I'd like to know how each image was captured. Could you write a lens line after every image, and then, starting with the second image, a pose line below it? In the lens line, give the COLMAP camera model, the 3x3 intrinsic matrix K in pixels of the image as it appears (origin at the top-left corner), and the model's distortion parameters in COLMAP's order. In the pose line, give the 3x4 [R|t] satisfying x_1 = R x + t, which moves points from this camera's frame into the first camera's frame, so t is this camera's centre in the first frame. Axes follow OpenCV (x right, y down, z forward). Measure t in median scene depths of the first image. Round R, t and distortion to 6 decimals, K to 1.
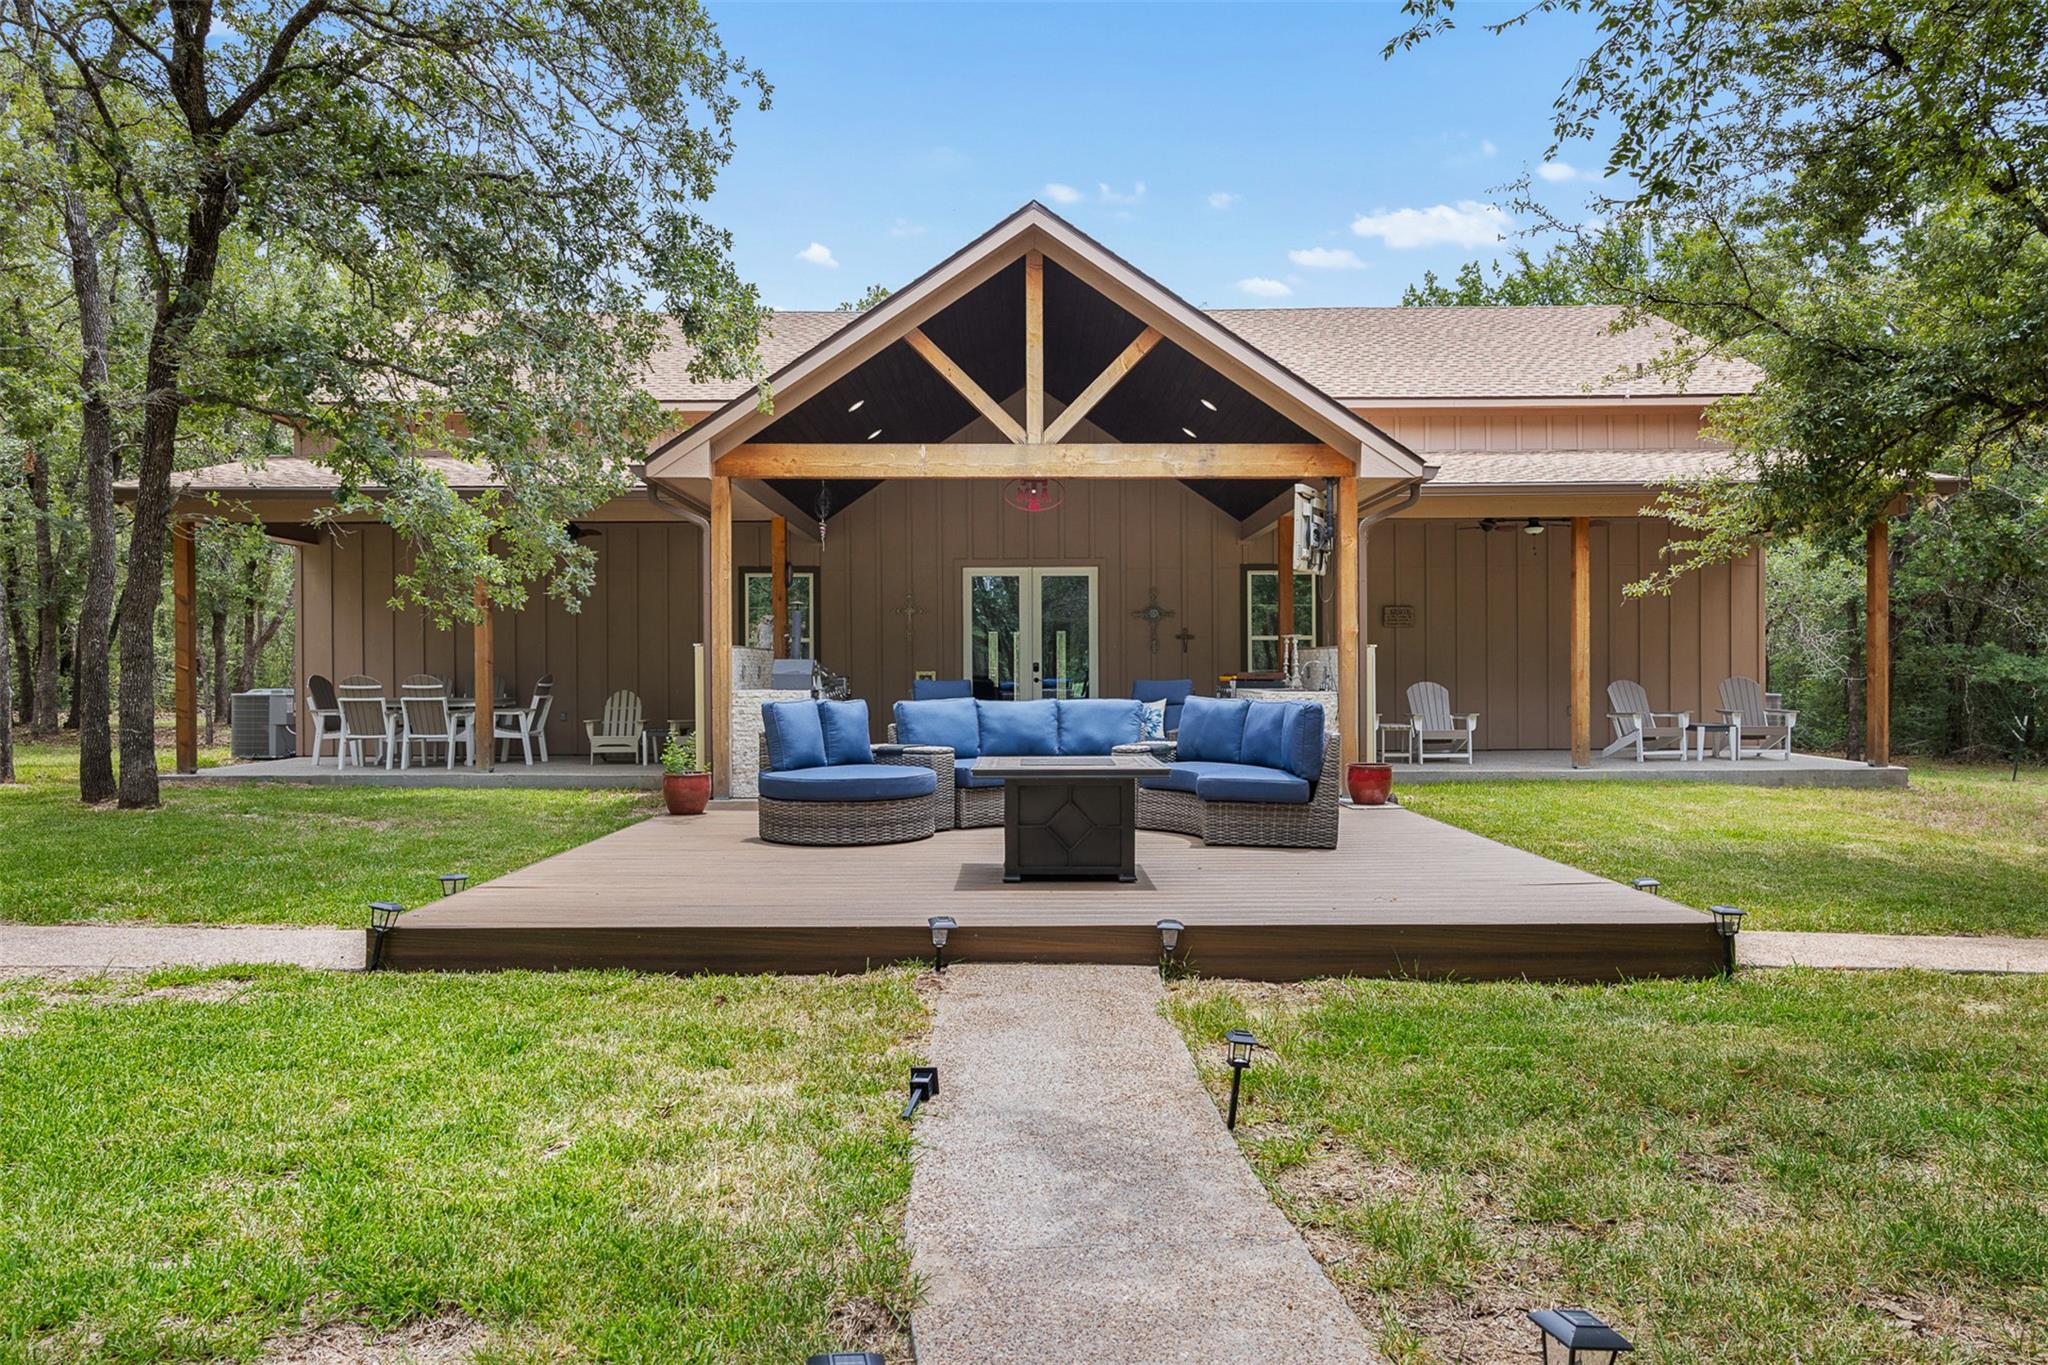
lens RADIAL K [[2257.3, 0, 1024.0], [0, 2257.3, 682.5], [0, 0, 1]] dist [0.005045, 0.000981]
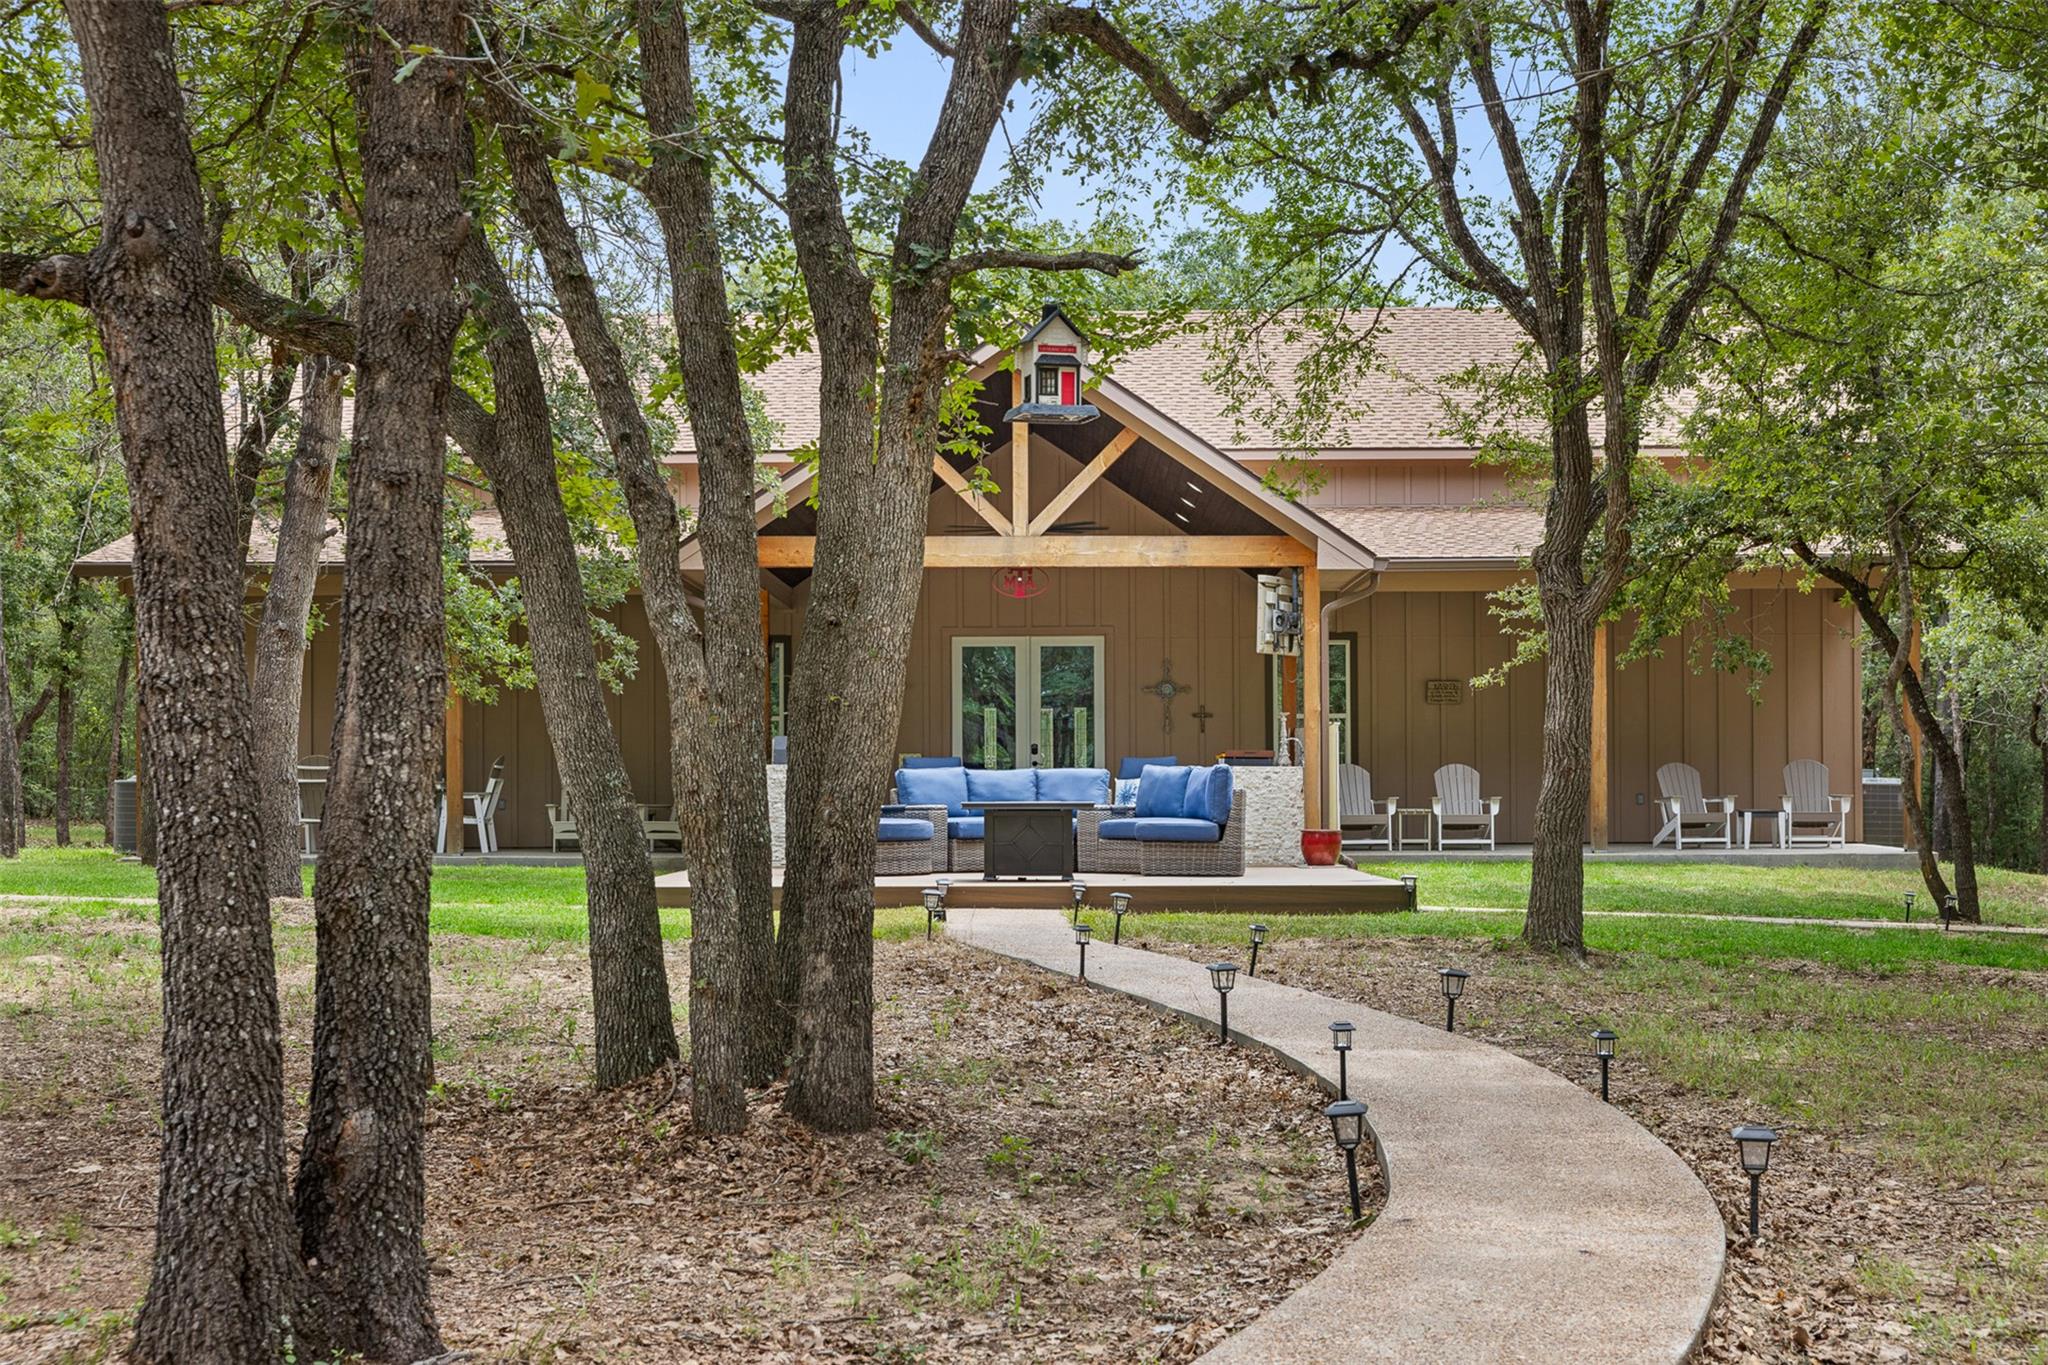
lens RADIAL K [[2972.8, 0, 1024.0], [0, 2972.8, 682.5], [0, 0, 1]] dist [0.016355, 0.004516]
pose [[0.999997, 0.000200, -0.002382, 0.009877], [-0.000274, 0.999513, -0.031200, 0.008522], [0.002375, 0.031200, 0.999510, -0.415206]]
